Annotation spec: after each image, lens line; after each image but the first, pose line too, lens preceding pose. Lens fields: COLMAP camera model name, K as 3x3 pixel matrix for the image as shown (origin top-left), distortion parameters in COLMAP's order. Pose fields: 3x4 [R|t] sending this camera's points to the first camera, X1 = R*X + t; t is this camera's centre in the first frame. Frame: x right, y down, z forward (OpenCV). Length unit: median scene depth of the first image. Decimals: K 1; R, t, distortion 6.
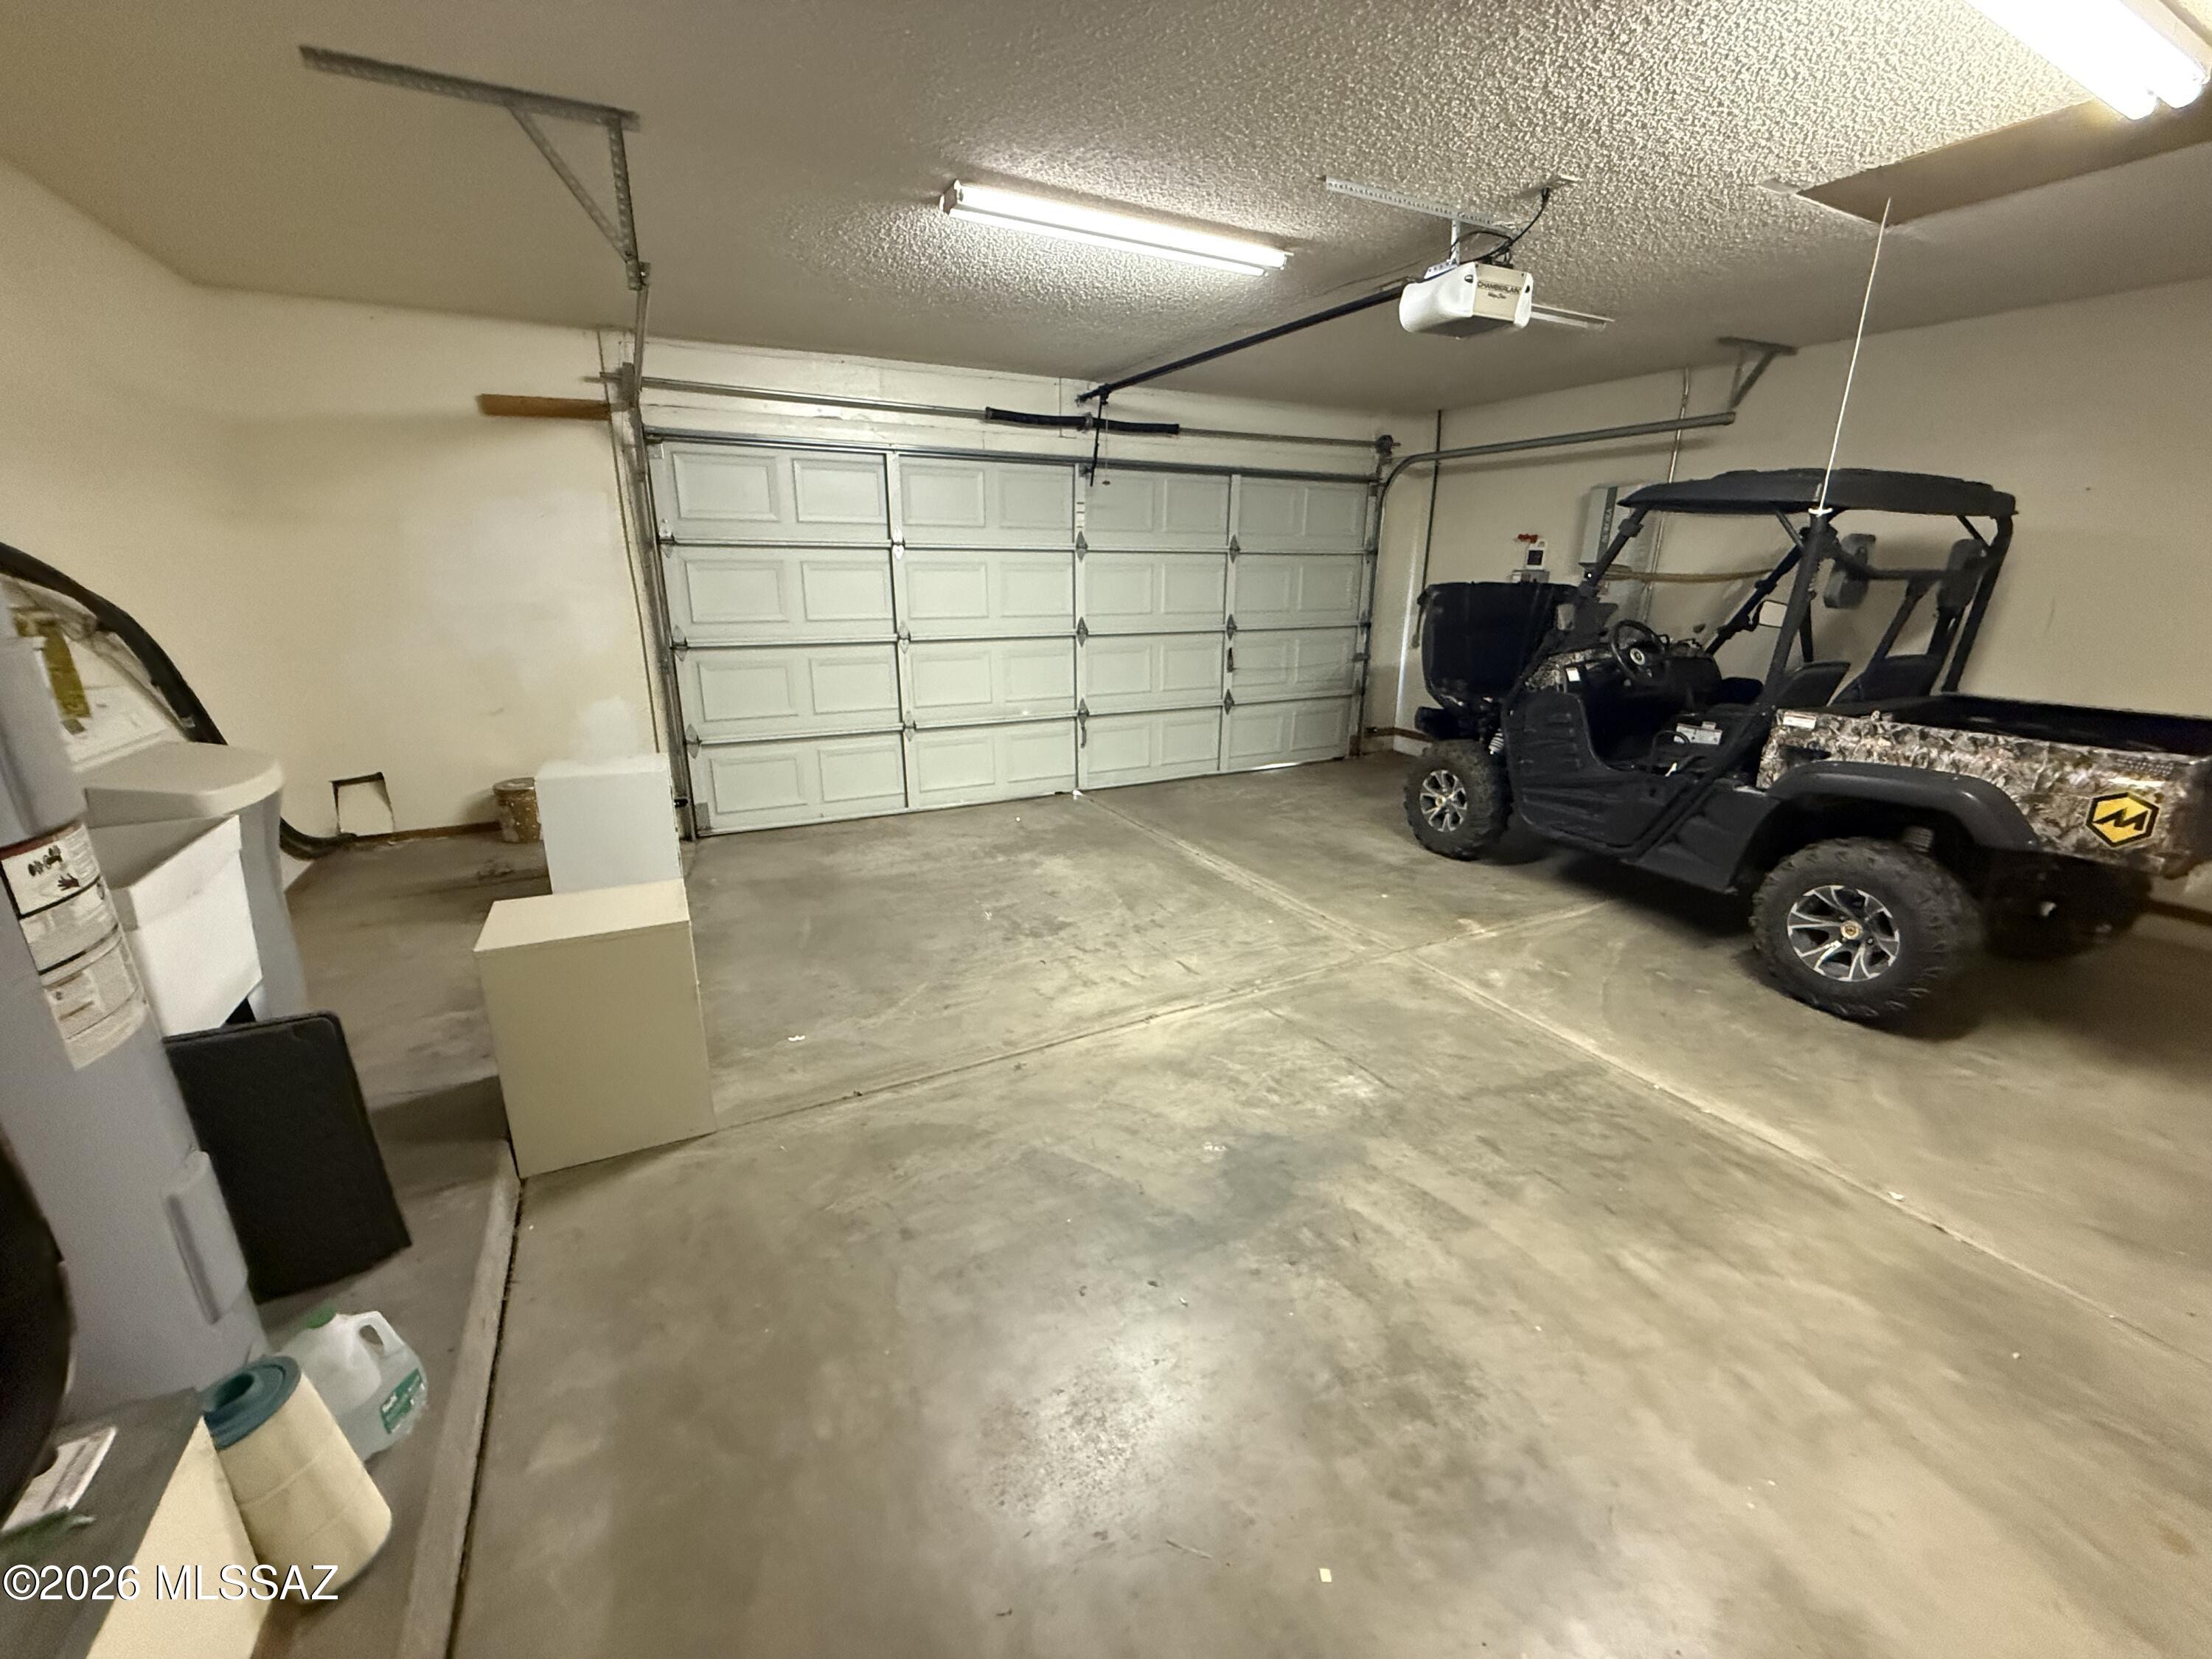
lens RADIAL K [[883.2, 0, 1110.8], [0, 883.2, 834.8], [0, 0, 1]] dist [0.000146, -0.000234]
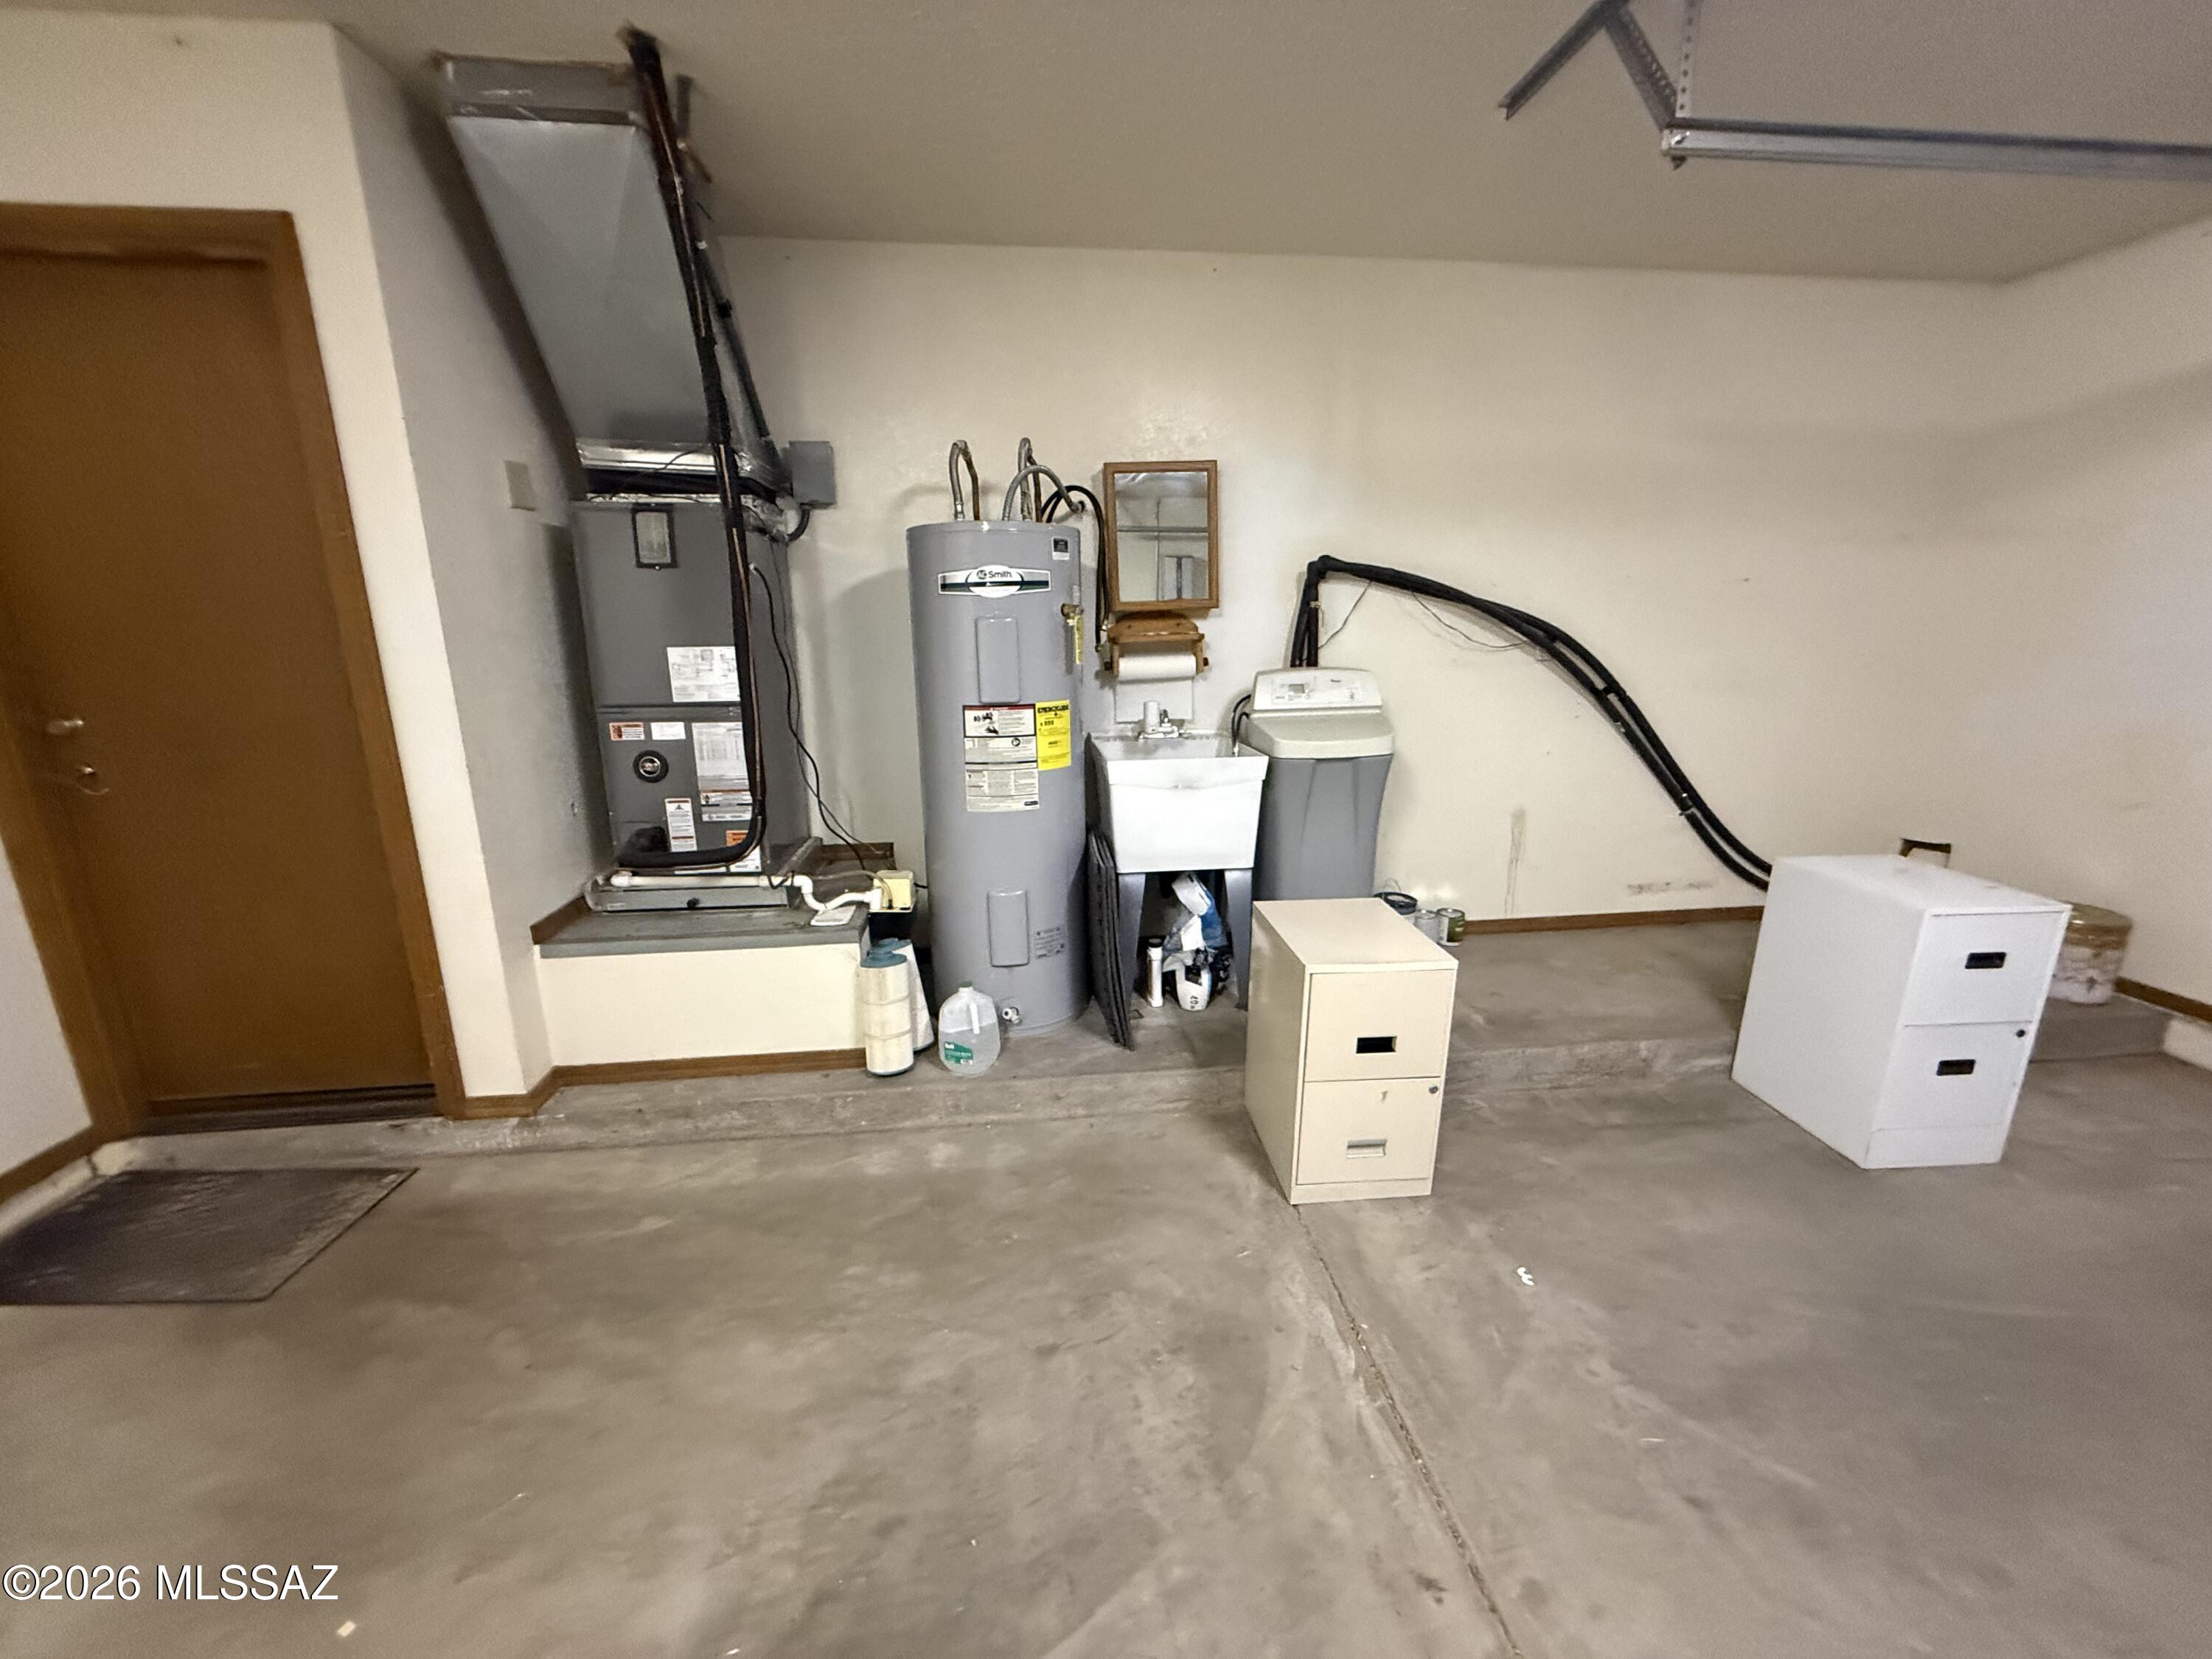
lens RADIAL K [[883.2, 0, 1106.1], [0, 883.2, 833.1], [0, 0, 1]] dist [0.000146, -0.000234]
pose [[-0.366785, 0.216446, -0.904776, 0.397521], [-0.269724, 0.906043, 0.326092, -0.279008], [0.890347, 0.363645, -0.273942, 1.092090]]
